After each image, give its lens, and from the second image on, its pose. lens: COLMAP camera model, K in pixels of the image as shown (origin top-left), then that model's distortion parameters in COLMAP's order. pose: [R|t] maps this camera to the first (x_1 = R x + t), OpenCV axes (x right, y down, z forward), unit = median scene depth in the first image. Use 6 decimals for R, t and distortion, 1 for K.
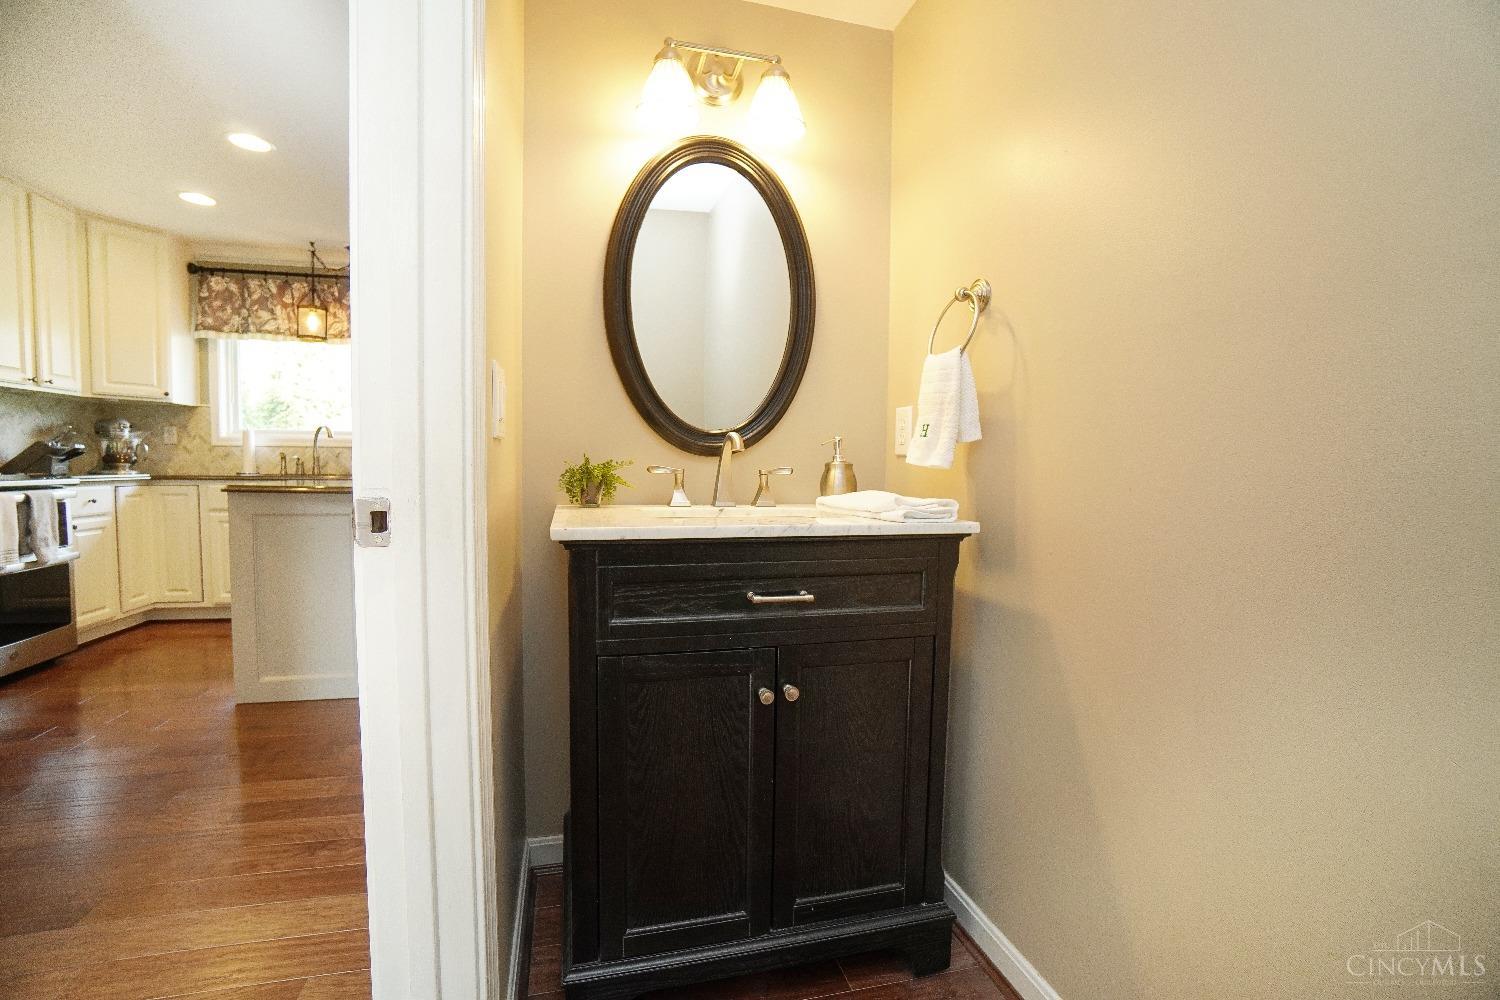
lens RADIAL K [[669.6, 0, 731.6], [0, 669.6, 499.2], [0, 0, 1]] dist [-0.001375, 0.000479]
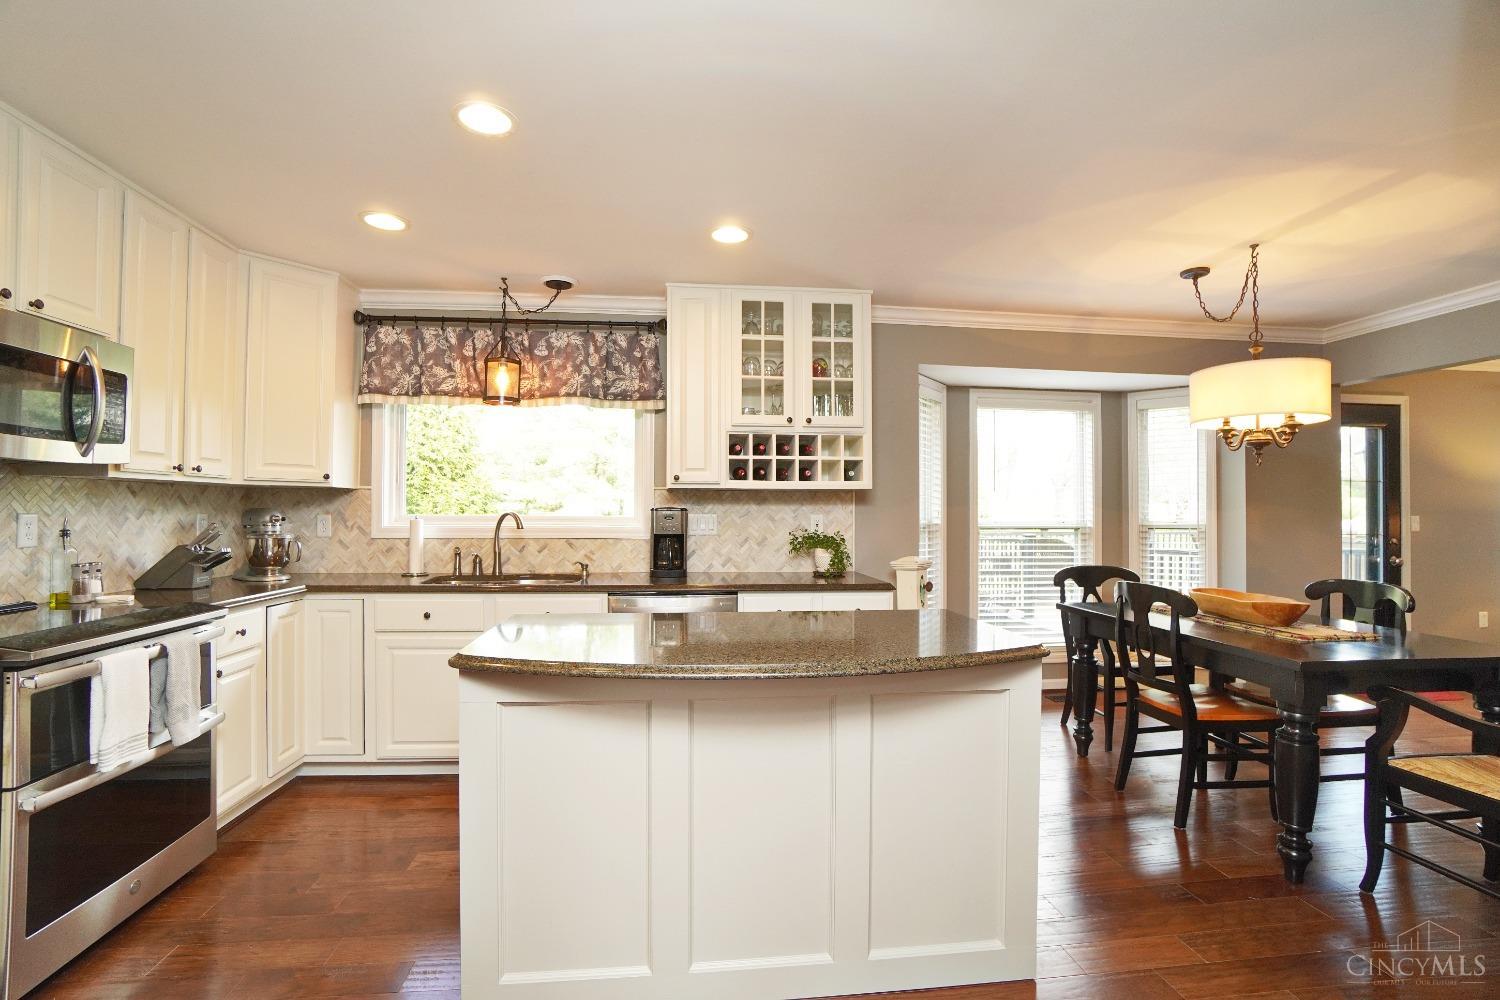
lens RADIAL K [[703.9, 0, 747.0], [0, 703.9, 505.8], [0, 0, 1]] dist [-0.024642, -0.000296]
pose [[0.993805, -0.007383, -0.110890, -0.252508], [0.000421, 0.998033, -0.062684, -0.067752], [0.111135, 0.062249, 0.991854, 0.236931]]
